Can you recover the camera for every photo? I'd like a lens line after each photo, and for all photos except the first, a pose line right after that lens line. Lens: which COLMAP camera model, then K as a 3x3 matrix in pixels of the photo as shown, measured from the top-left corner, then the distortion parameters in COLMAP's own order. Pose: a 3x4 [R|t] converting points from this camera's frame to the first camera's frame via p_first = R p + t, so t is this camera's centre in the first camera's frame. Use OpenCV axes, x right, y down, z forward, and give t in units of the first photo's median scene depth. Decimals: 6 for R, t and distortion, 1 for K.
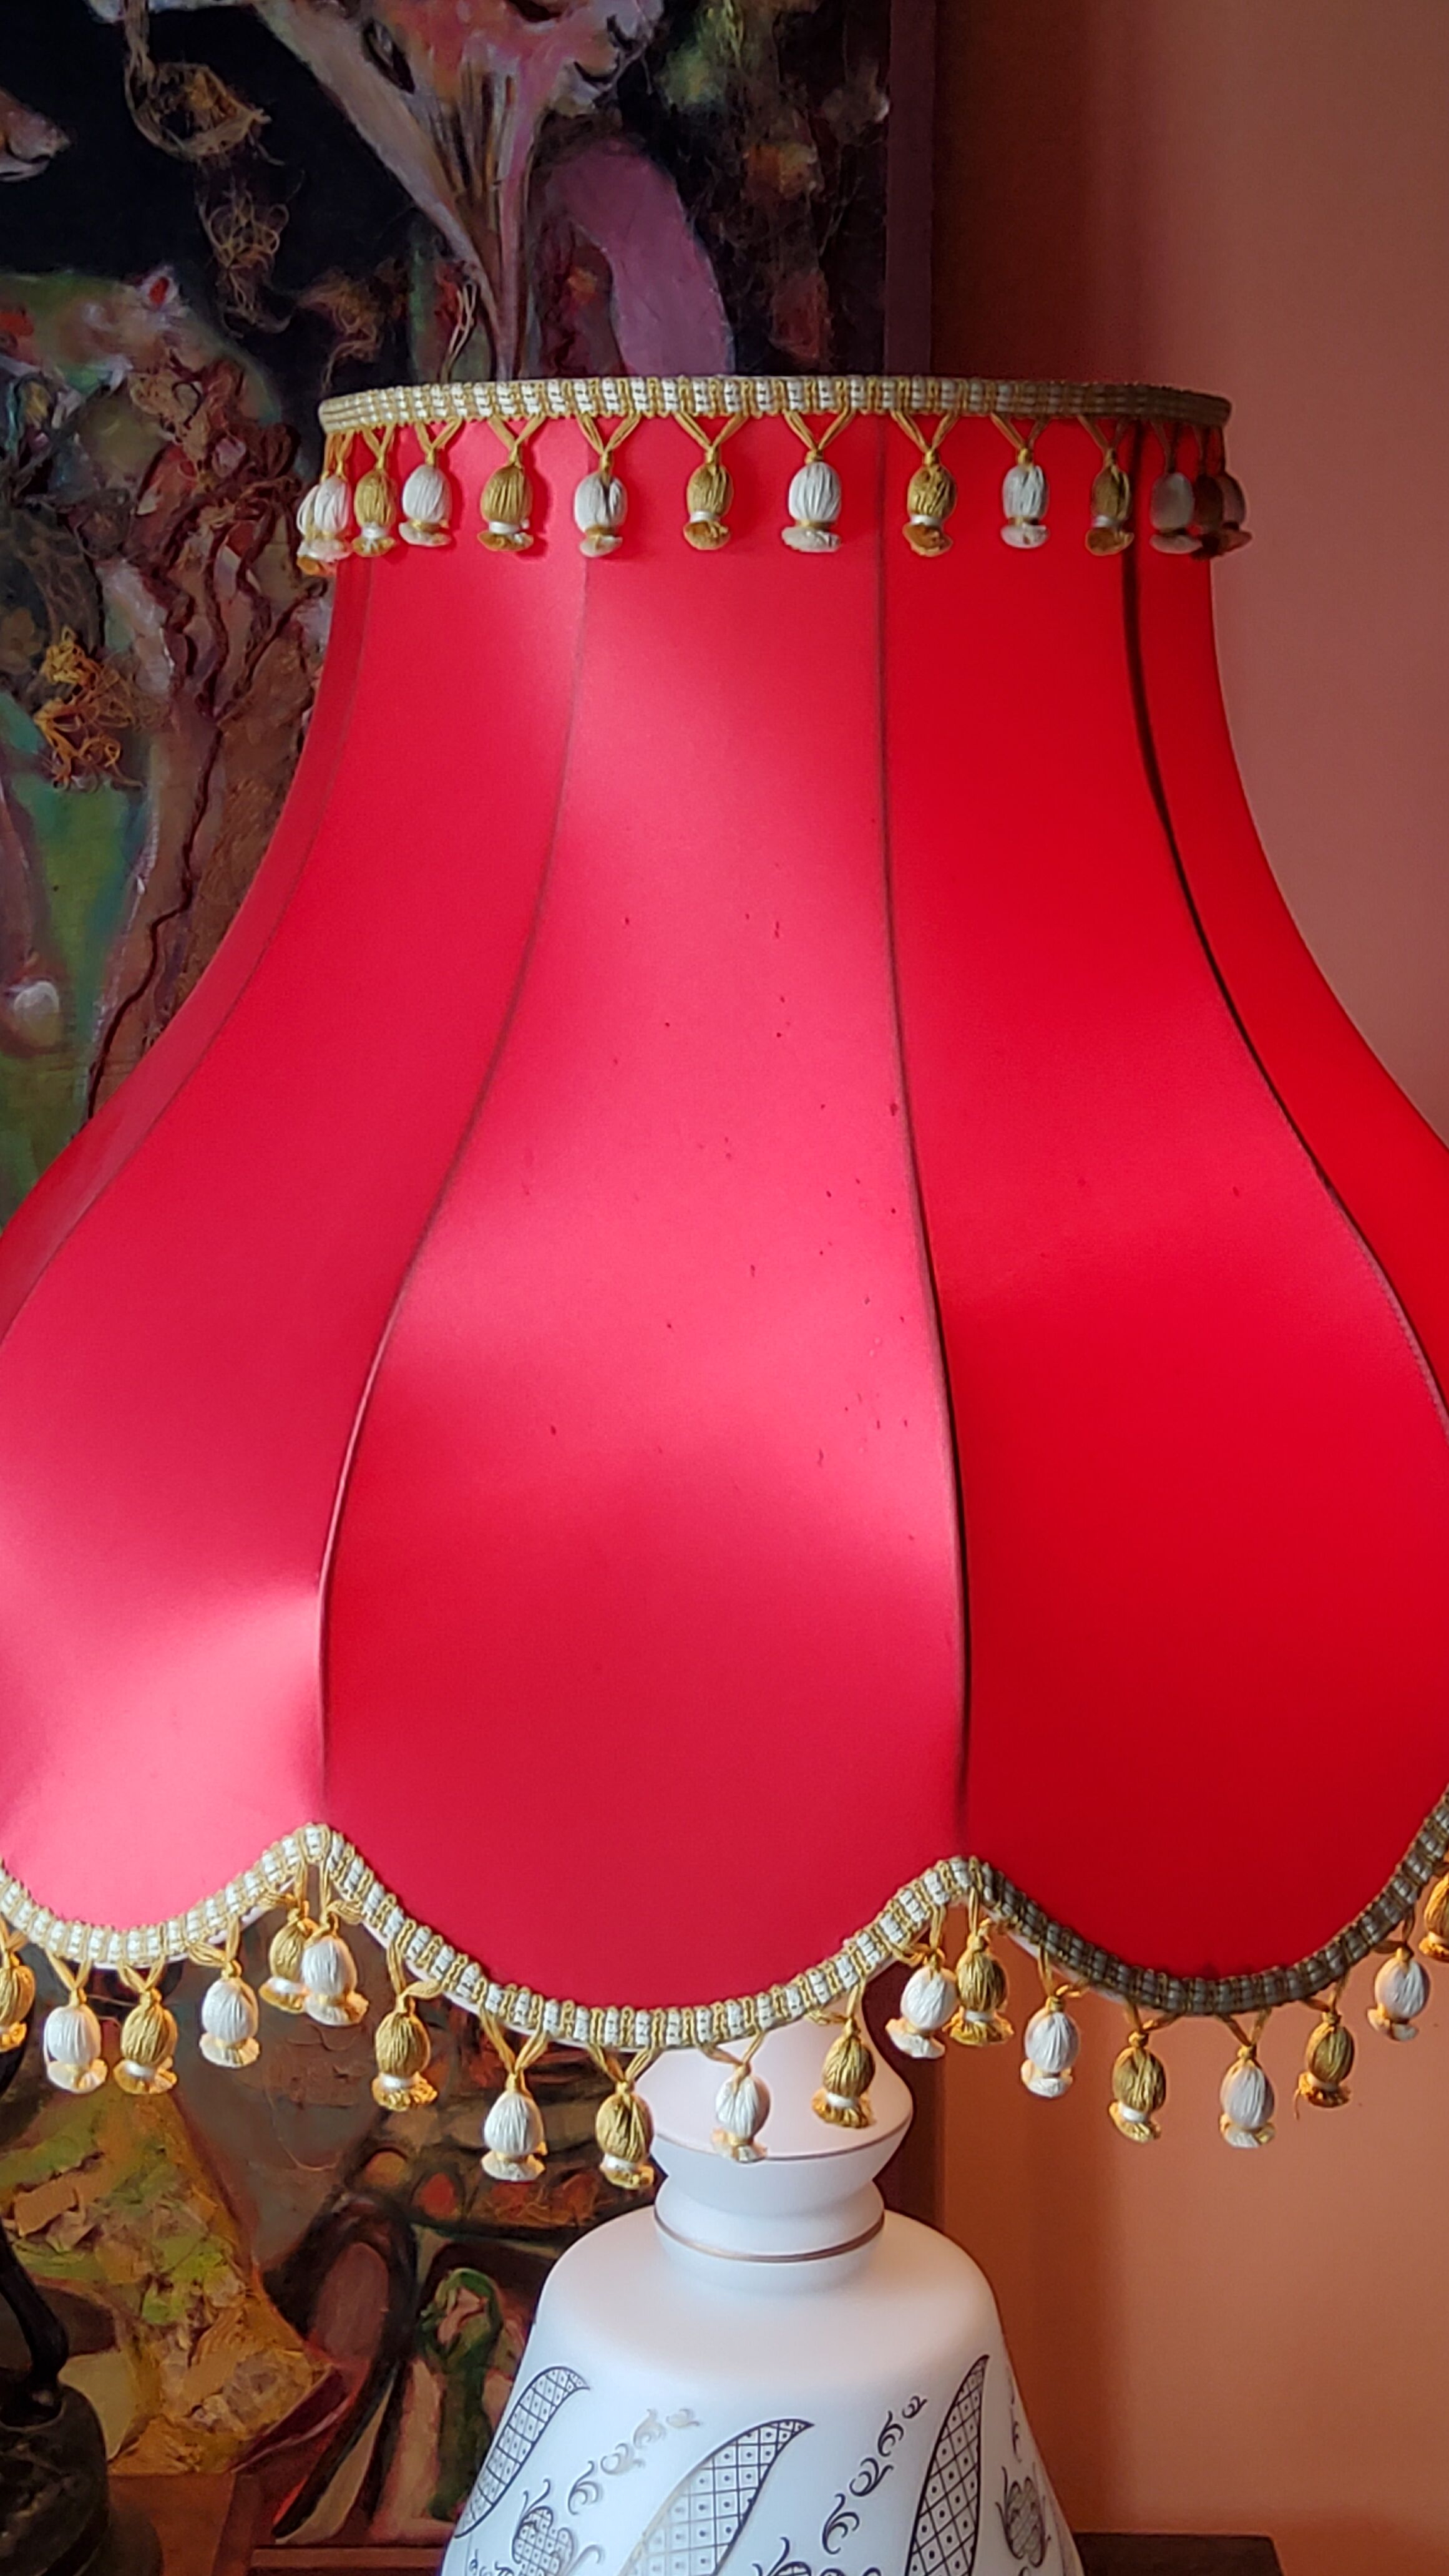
lens RADIAL K [[3814.7, 0, 732.9], [0, 3814.7, 1275.8], [0, 0, 1]] dist [0.107292, 0.000000]
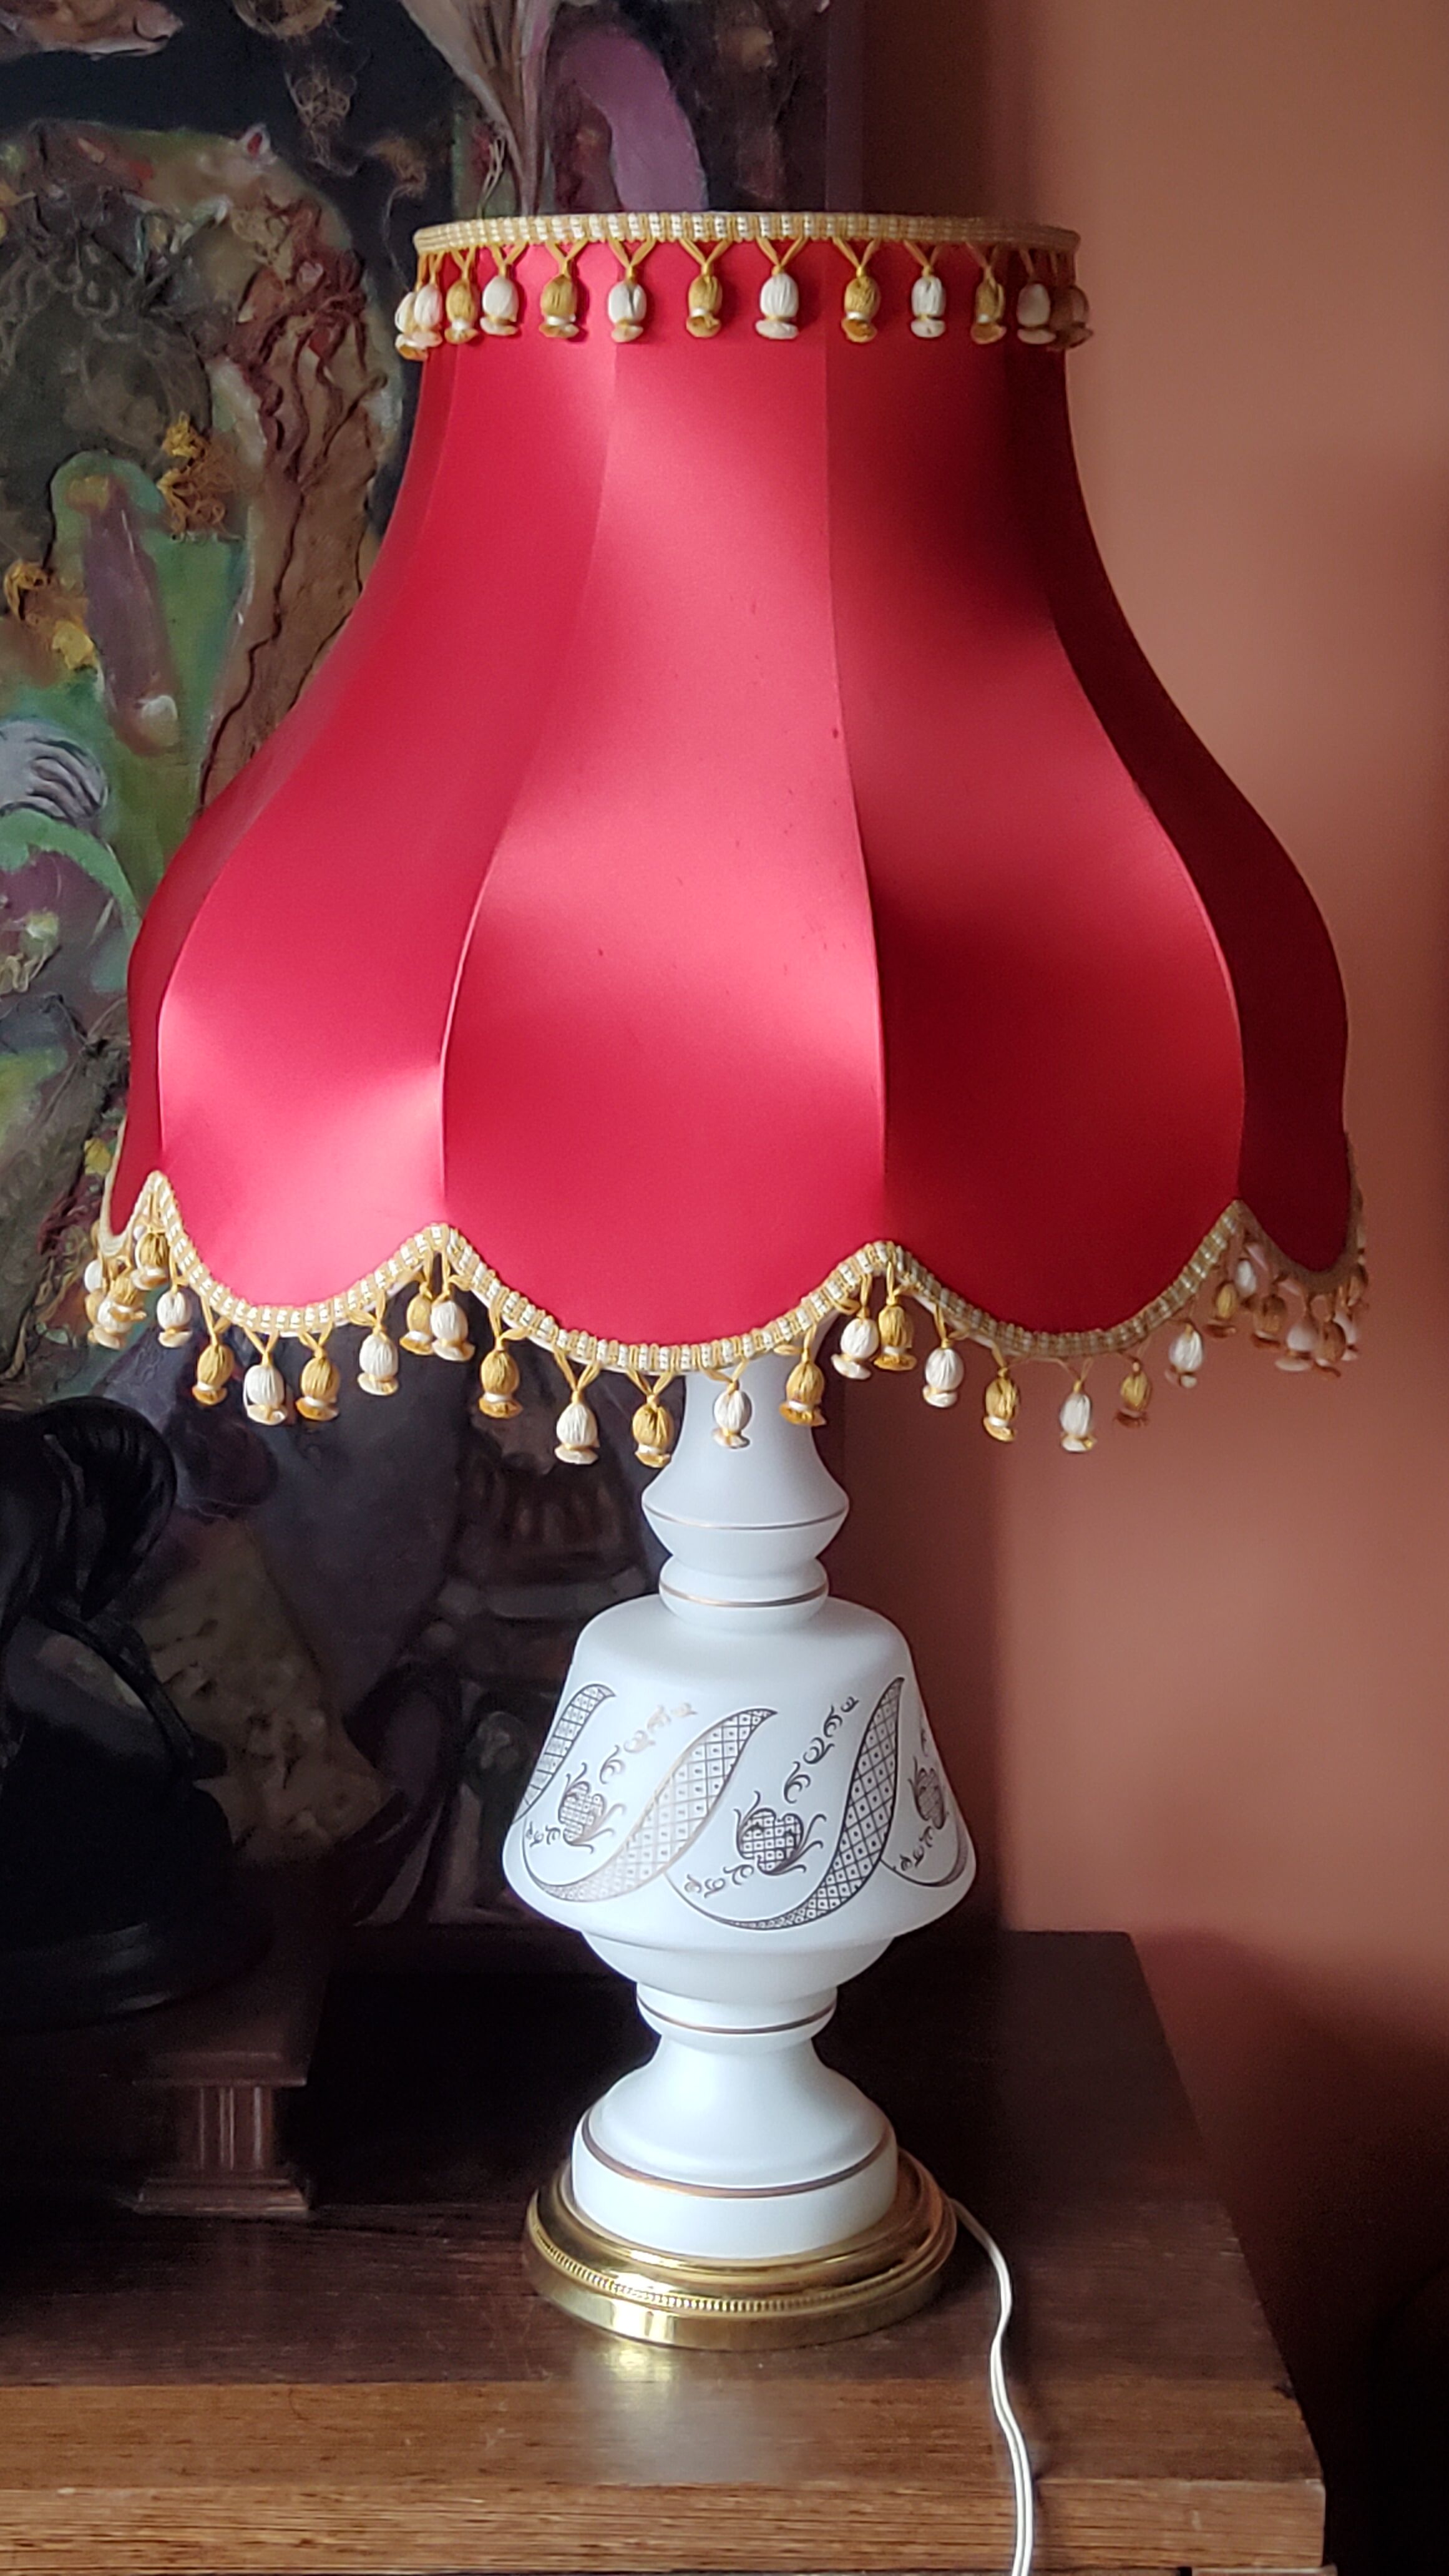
lens RADIAL K [[3814.7, 0, 788.6], [0, 3814.7, 1285.3], [0, 0, 1]] dist [0.107292, 0.000000]
pose [[0.999481, -0.002776, 0.032103, -0.014857], [0.001569, 0.999294, 0.037540, 0.072774], [-0.032185, -0.037470, 0.998779, -0.290135]]
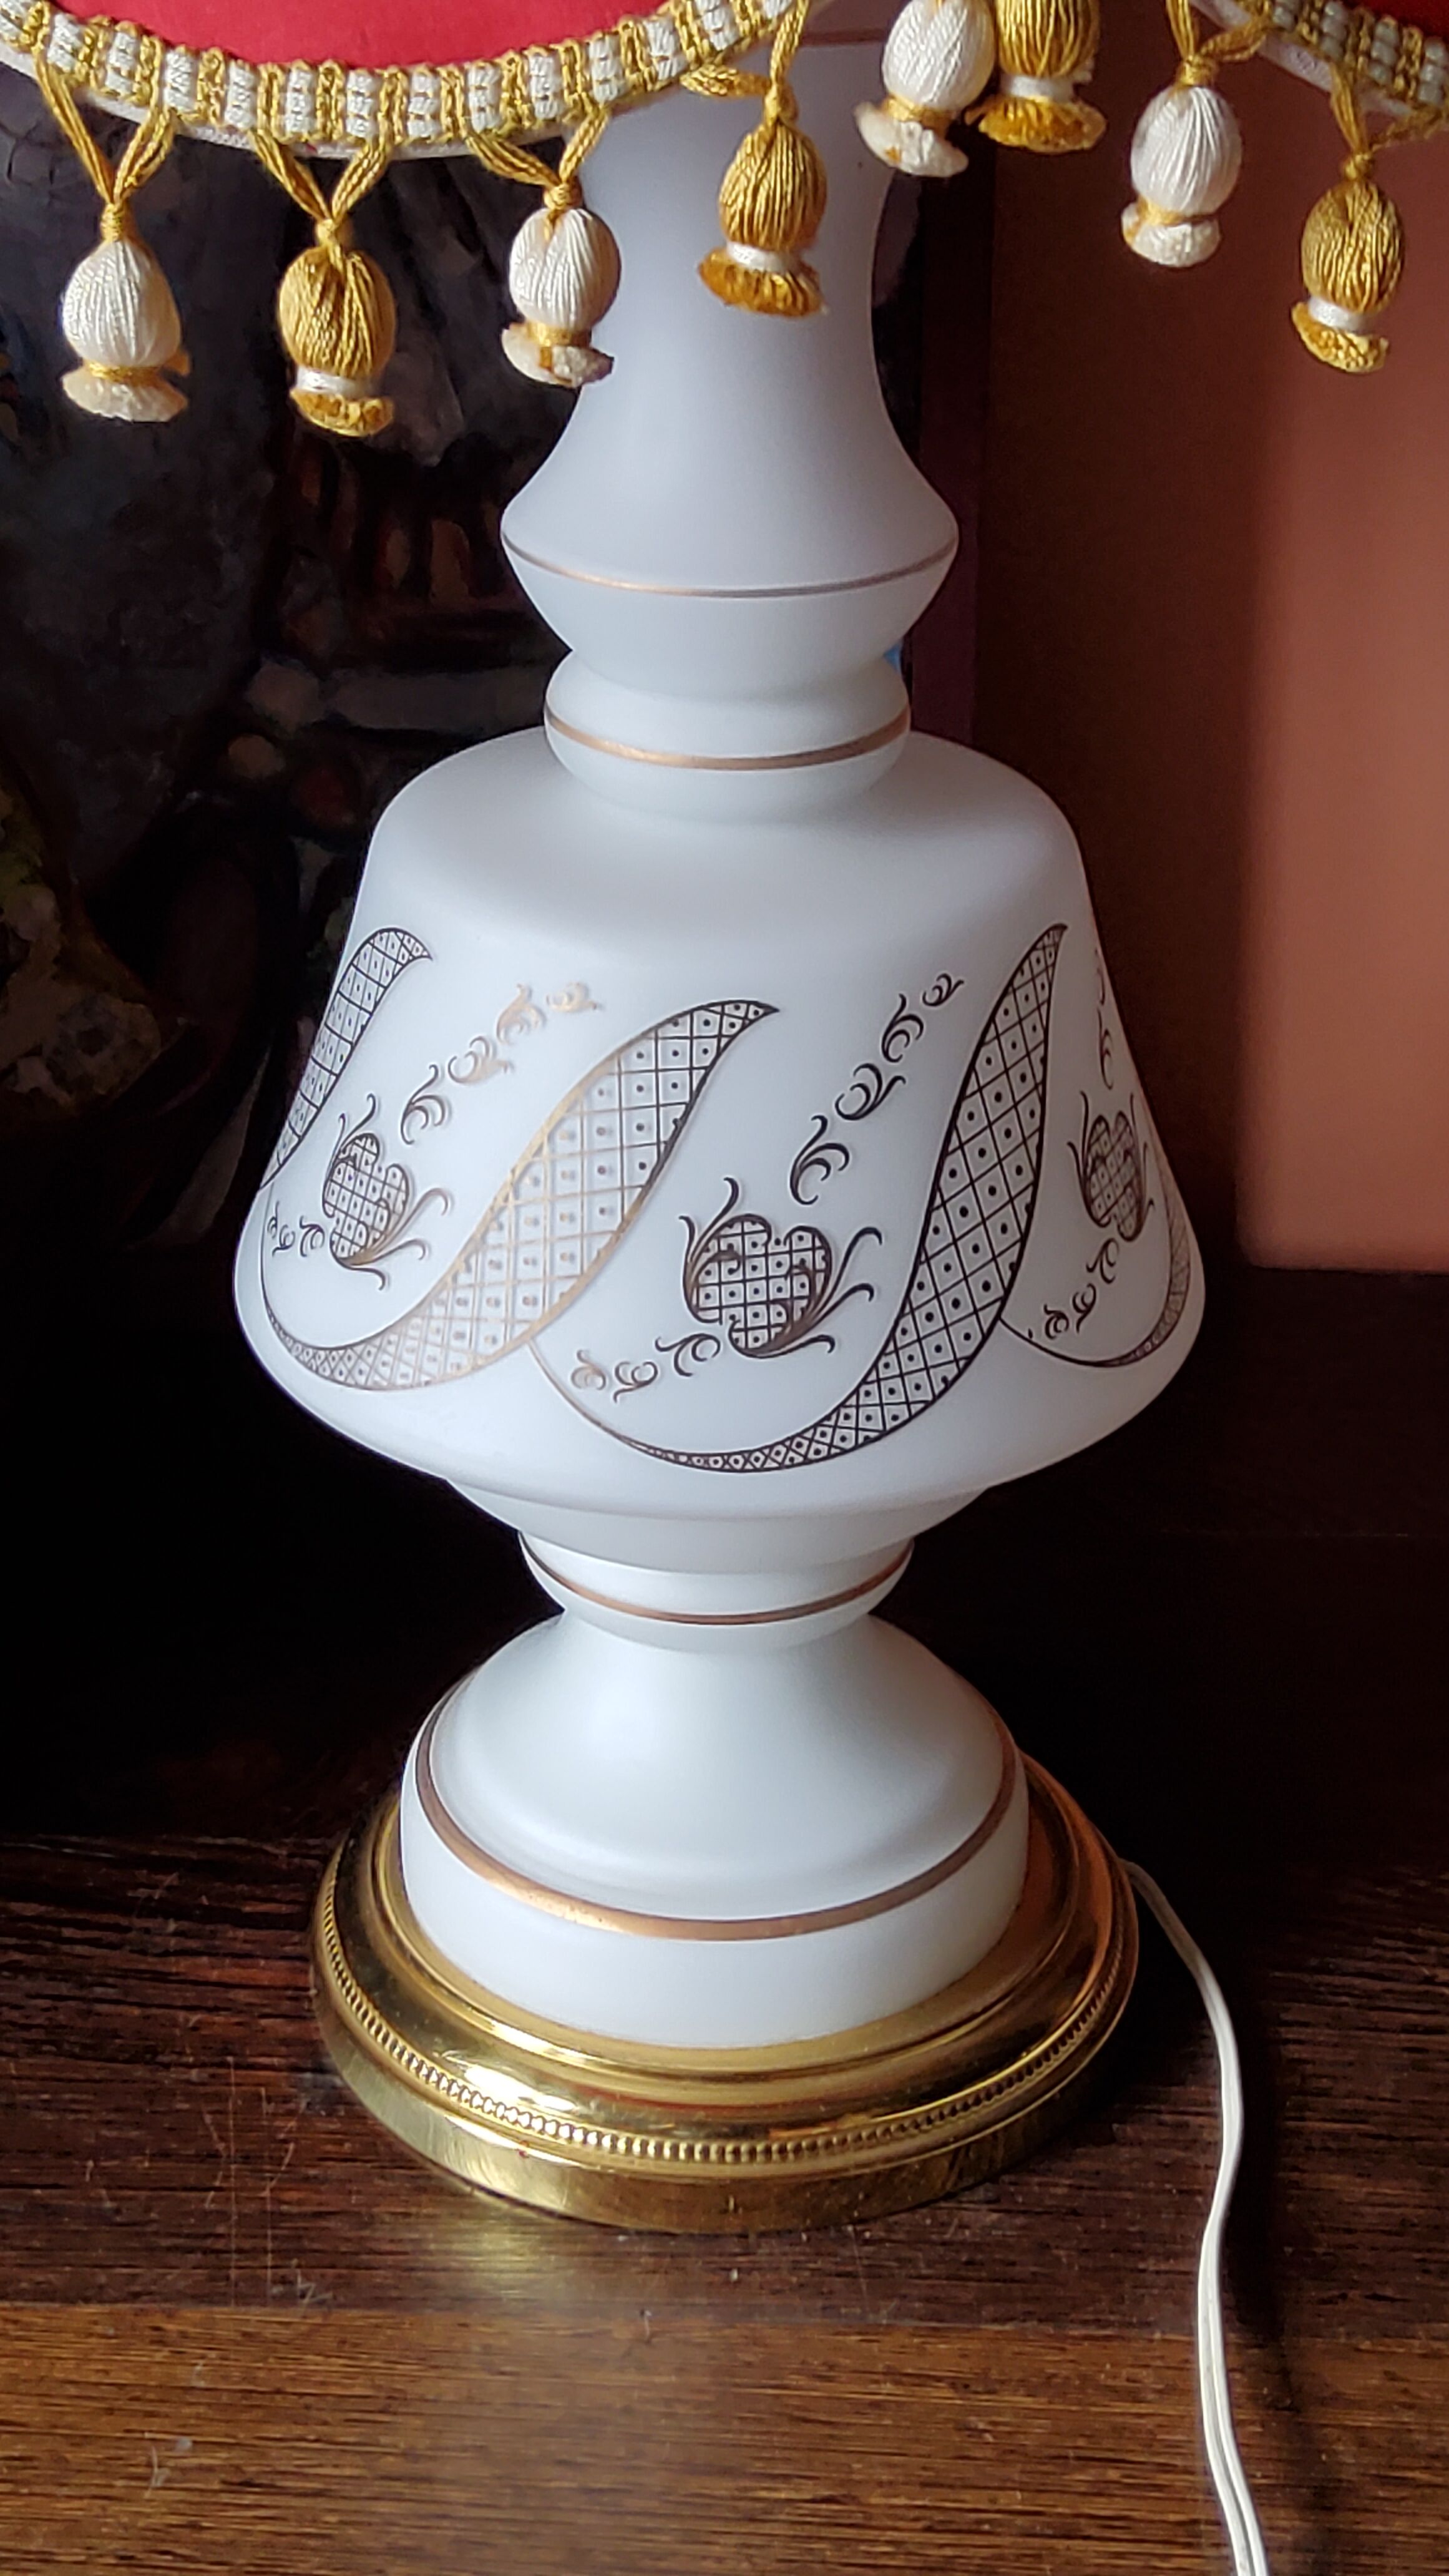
lens RADIAL K [[3814.7, 0, 769.0], [0, 3814.7, 1256.7], [0, 0, 1]] dist [0.107292, 0.000000]
pose [[0.999531, 0.016087, -0.026061, 0.028396], [-0.008081, 0.959318, 0.282211, 0.126983], [0.029541, -0.281868, 0.958998, 0.308803]]
